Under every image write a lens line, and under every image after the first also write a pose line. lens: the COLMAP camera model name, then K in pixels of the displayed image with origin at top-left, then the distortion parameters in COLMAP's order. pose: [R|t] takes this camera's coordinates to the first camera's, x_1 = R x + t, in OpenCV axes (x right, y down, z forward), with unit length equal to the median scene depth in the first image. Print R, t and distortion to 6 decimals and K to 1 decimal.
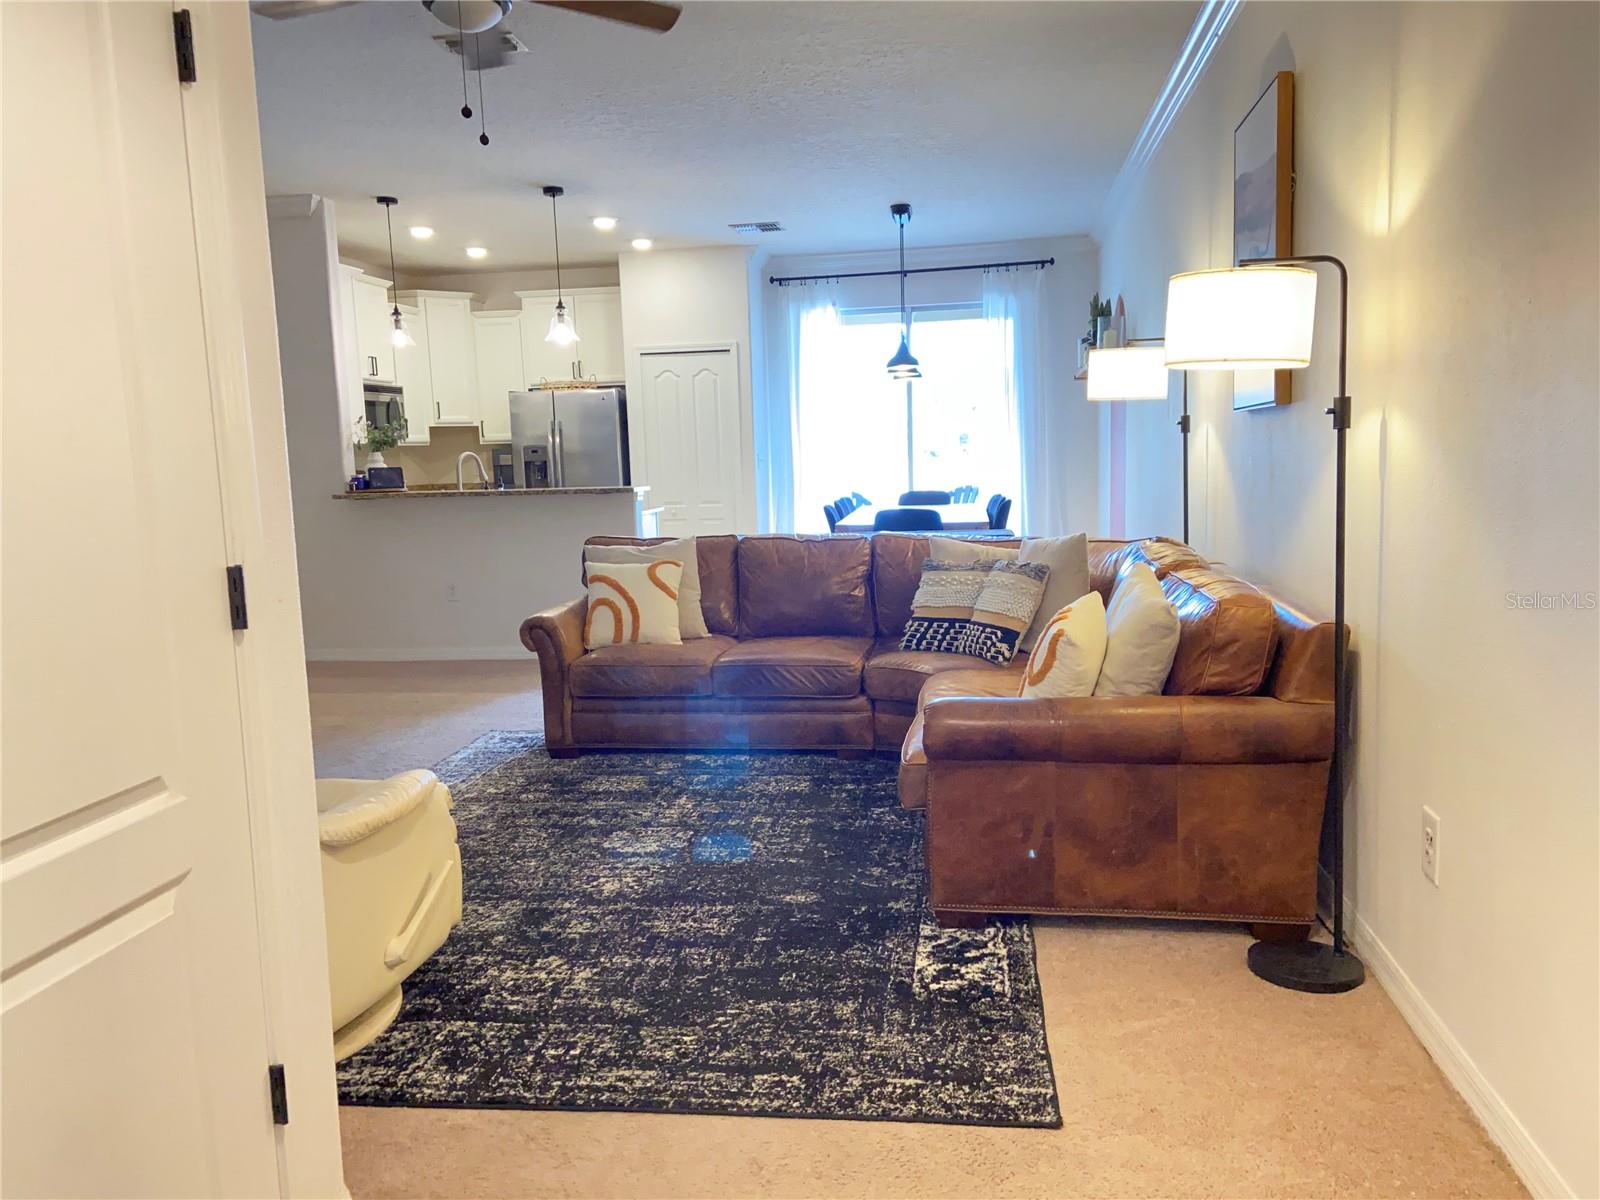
lens RADIAL K [[1228.7, 0, 793.3], [0, 1228.7, 575.6], [0, 0, 1]] dist [0.093908, -0.000765]
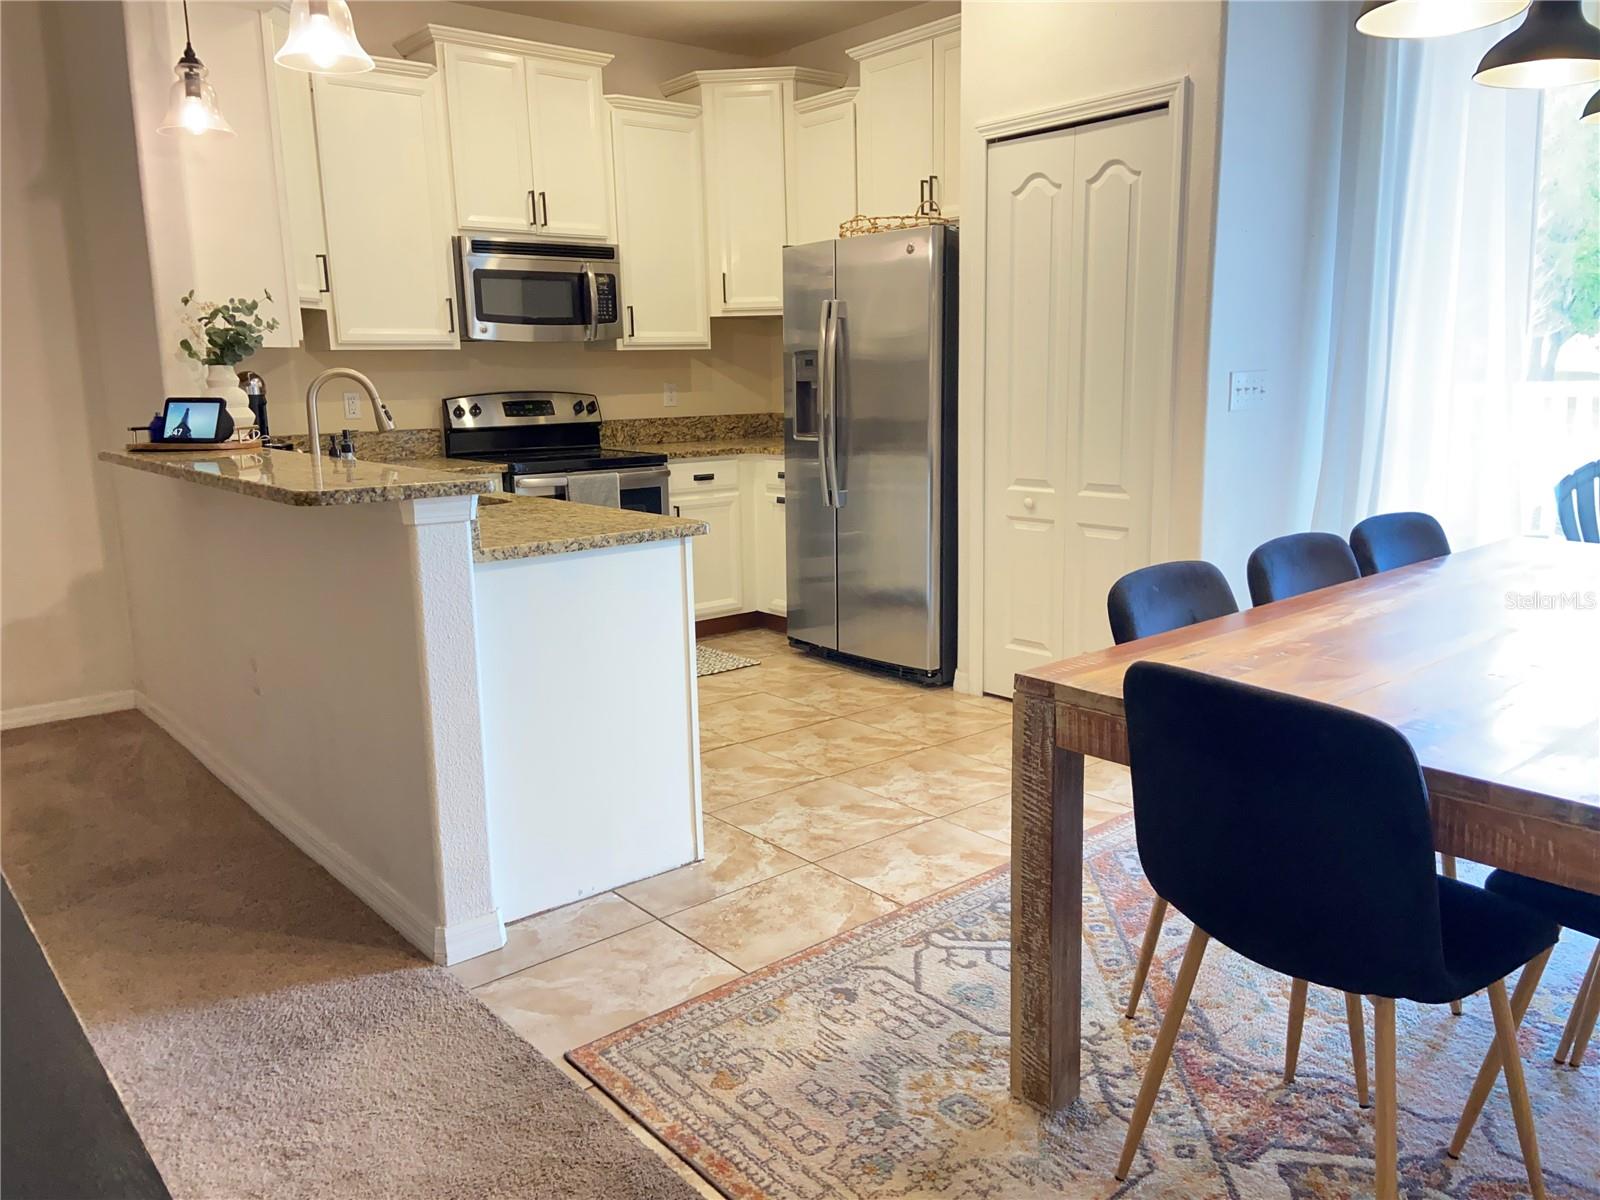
lens RADIAL K [[1216.4, 0, 789.3], [0, 1216.4, 577.4], [0, 0, 1]] dist [0.135460, -0.176742]
pose [[0.749330, 0.130079, -0.649295, 0.226298], [-0.072521, 0.990739, 0.114789, -0.121868], [0.658214, -0.038927, 0.751824, 1.059885]]
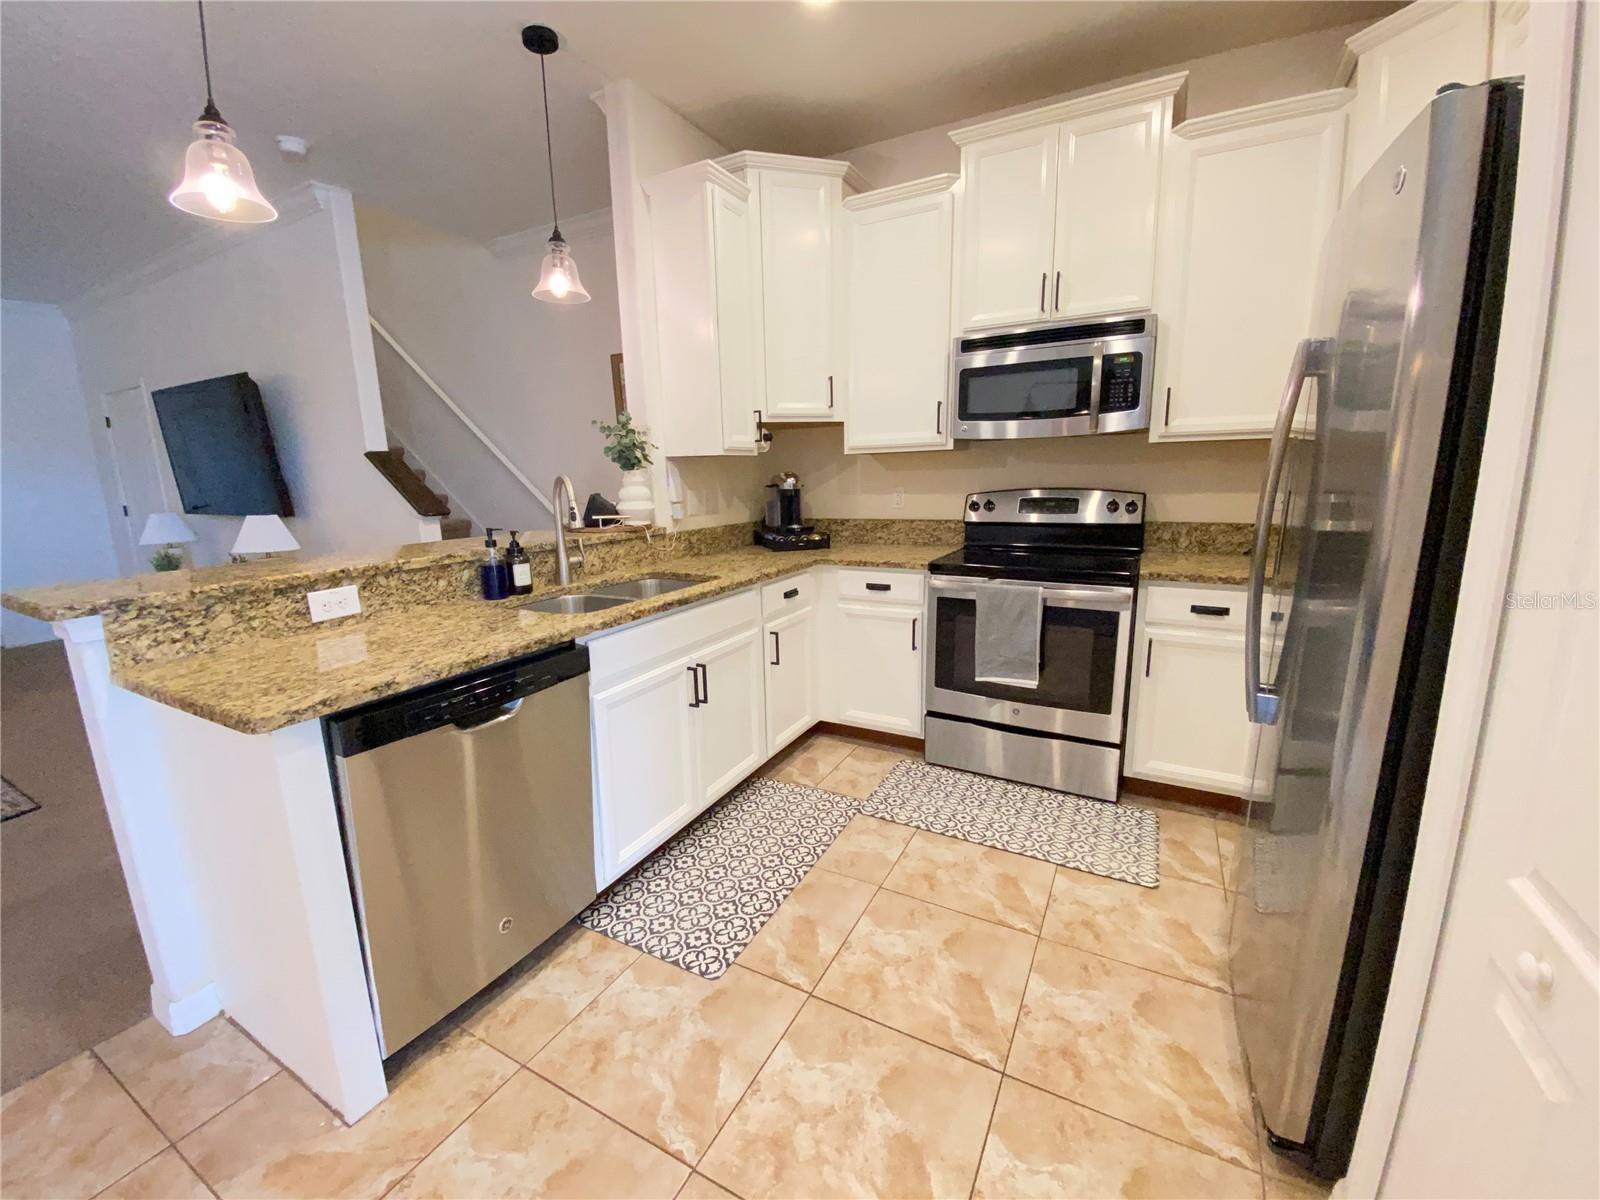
lens RADIAL K [[641.6, 0, 791.8], [0, 641.6, 597.4], [0, 0, 1]] dist [0.037009, -0.029884]
pose [[-0.327556, 0.221745, -0.918442, -0.040790], [-0.067709, 0.964062, 0.256906, -0.176758], [0.942403, 0.146338, -0.300770, 1.652798]]
